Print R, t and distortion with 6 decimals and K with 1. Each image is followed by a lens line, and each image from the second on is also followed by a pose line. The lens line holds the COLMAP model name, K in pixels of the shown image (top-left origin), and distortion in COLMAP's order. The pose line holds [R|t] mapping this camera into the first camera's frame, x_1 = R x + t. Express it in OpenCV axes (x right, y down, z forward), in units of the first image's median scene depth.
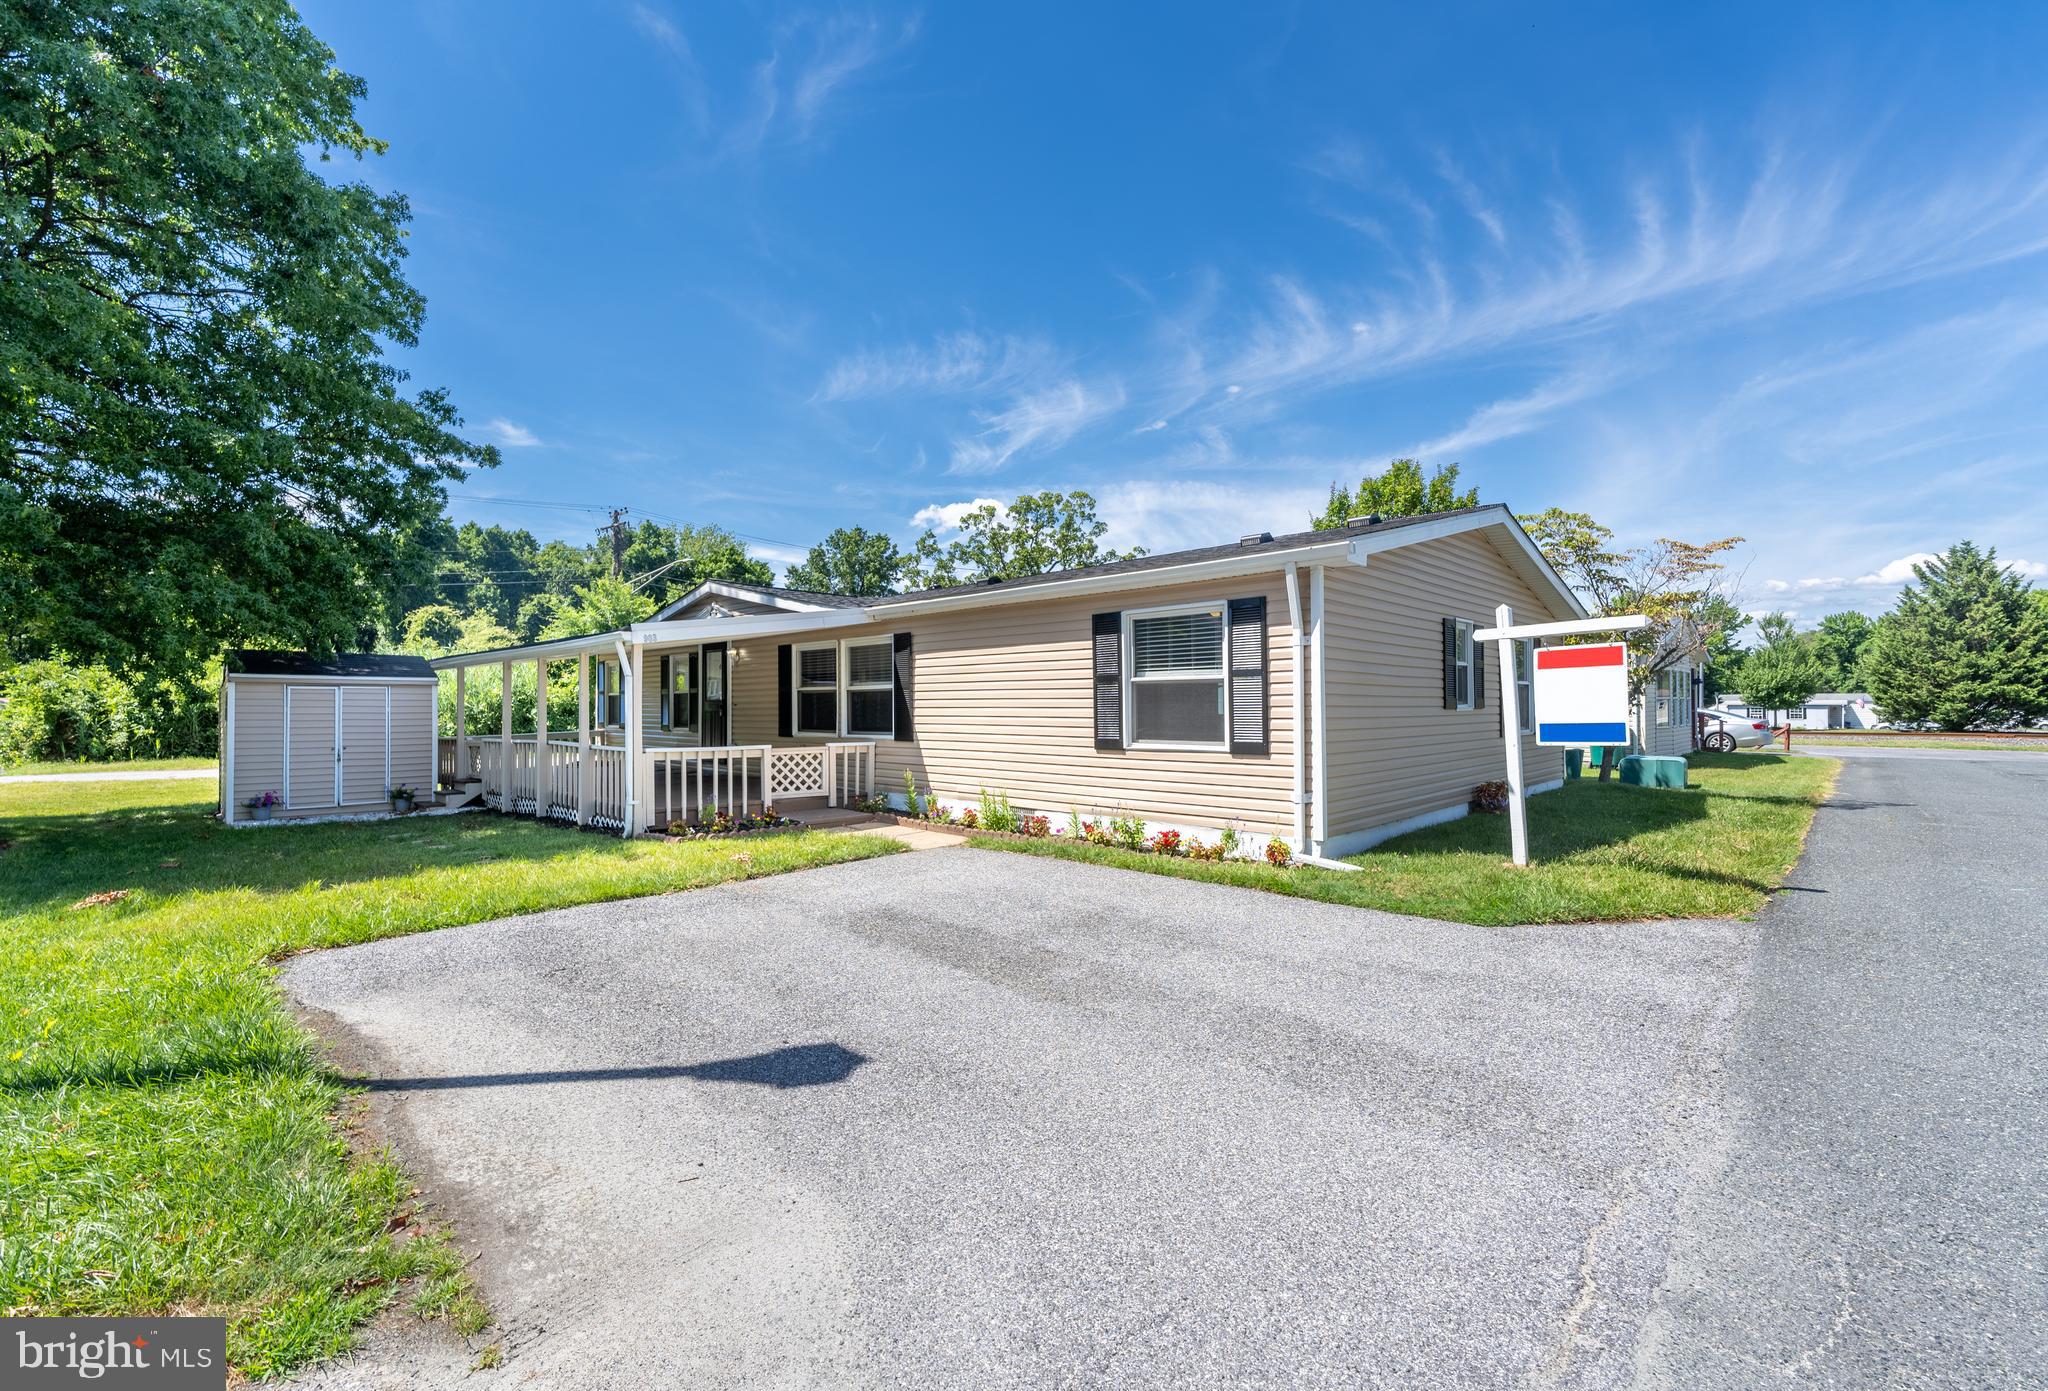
lens RADIAL K [[853.2, 0, 1024.0], [0, 853.2, 695.5], [0, 0, 1]] dist [0.001446, 0.000034]
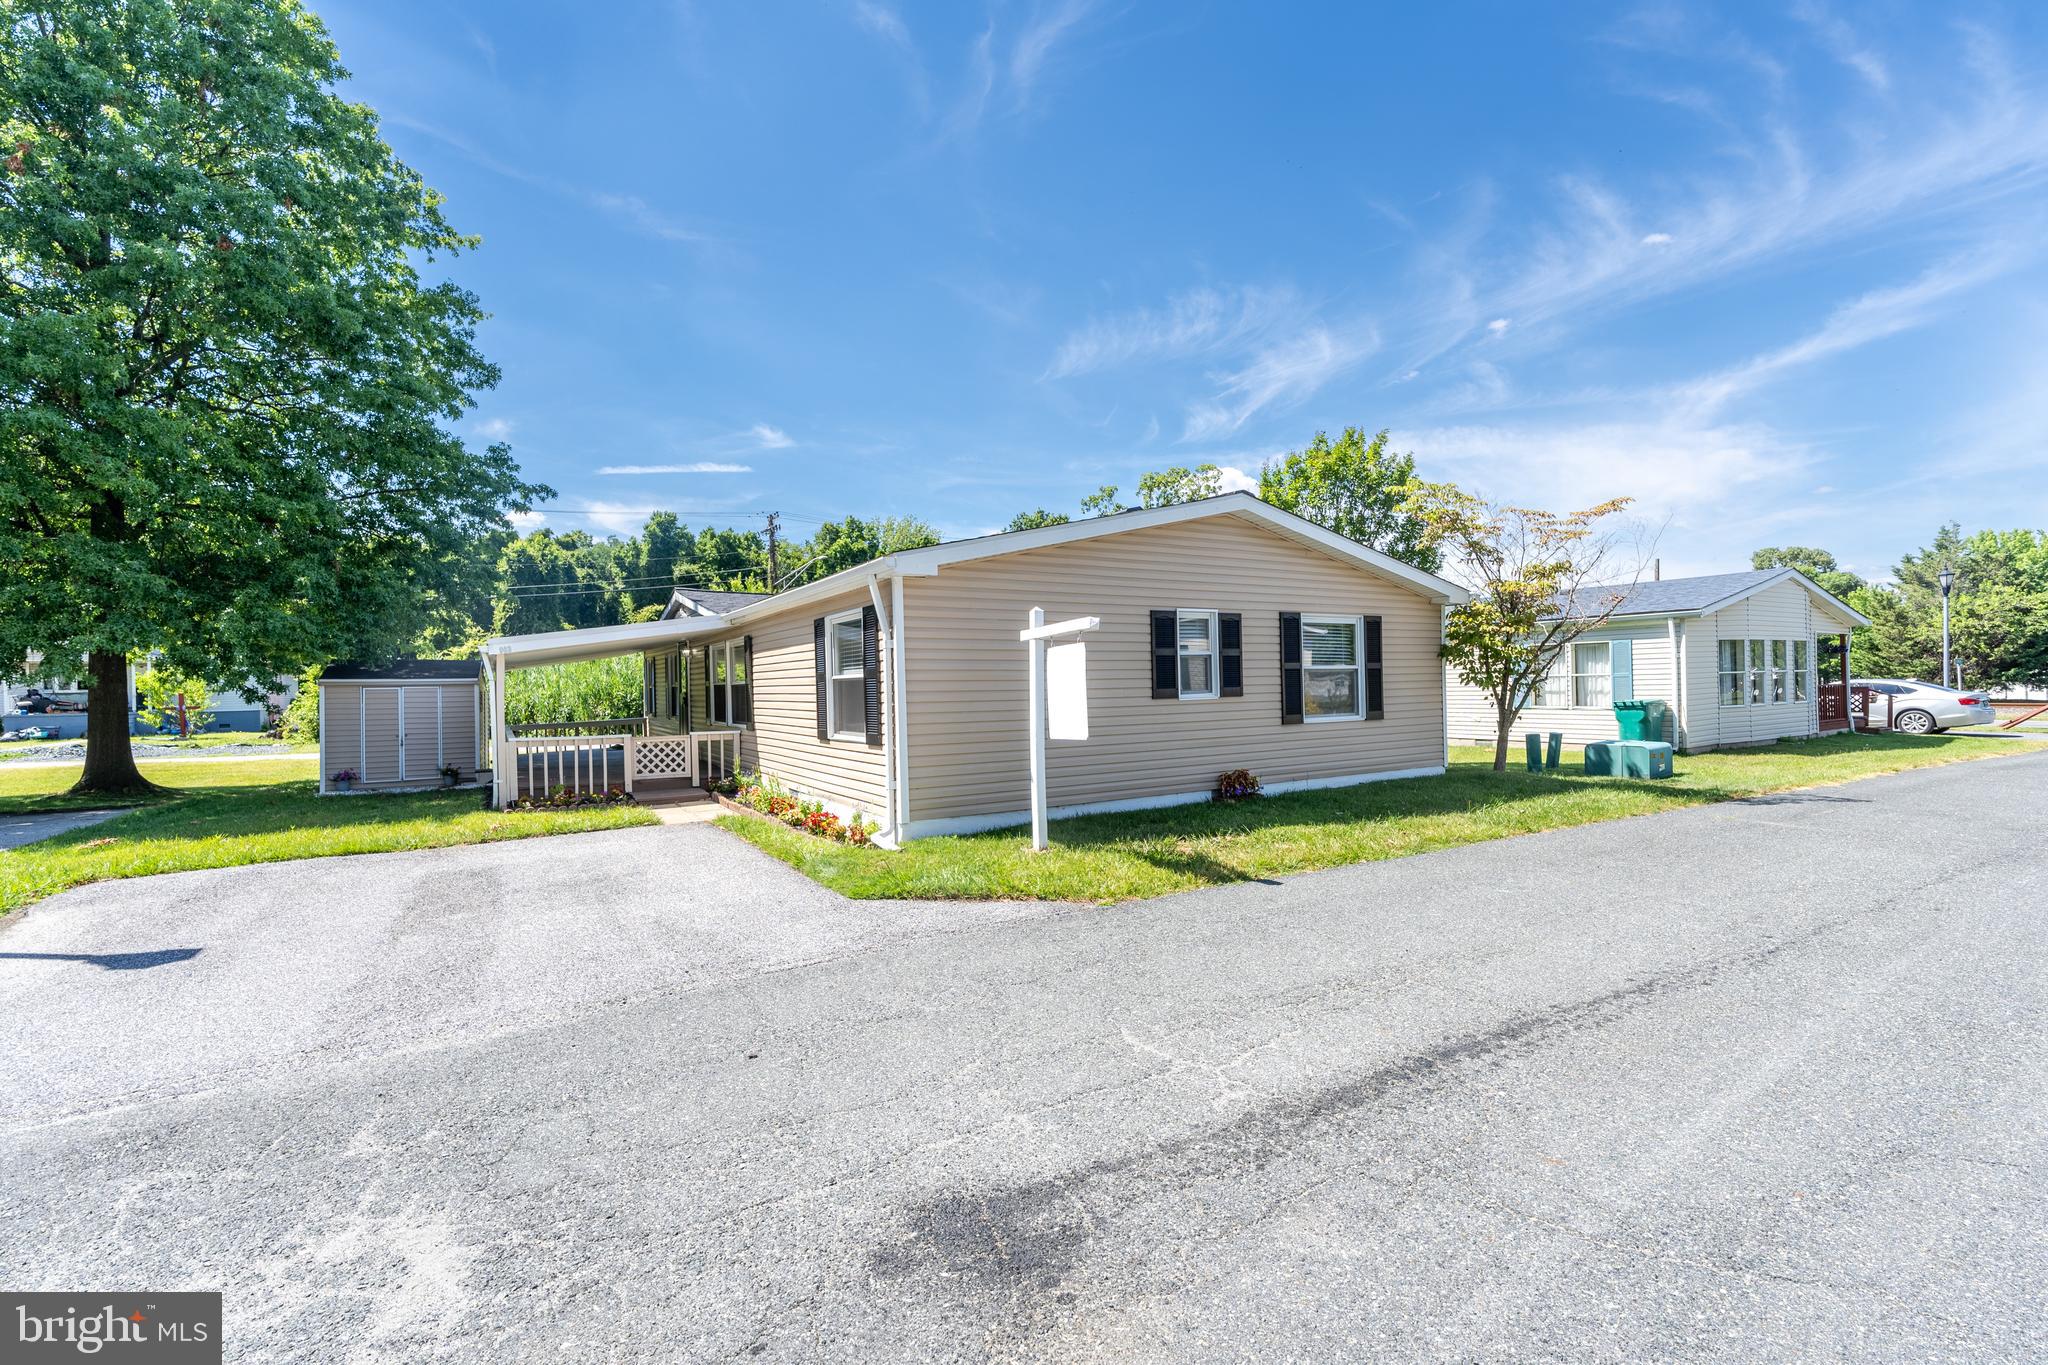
lens RADIAL K [[861.7, 0, 1022.2], [0, 861.7, 689.0], [0, 0, 1]] dist [-0.001229, -0.000026]
pose [[0.970132, -0.014057, -0.242170, 0.502894], [0.018303, 0.999716, 0.015292, -0.012999], [0.241886, -0.019268, 0.970113, -0.032505]]
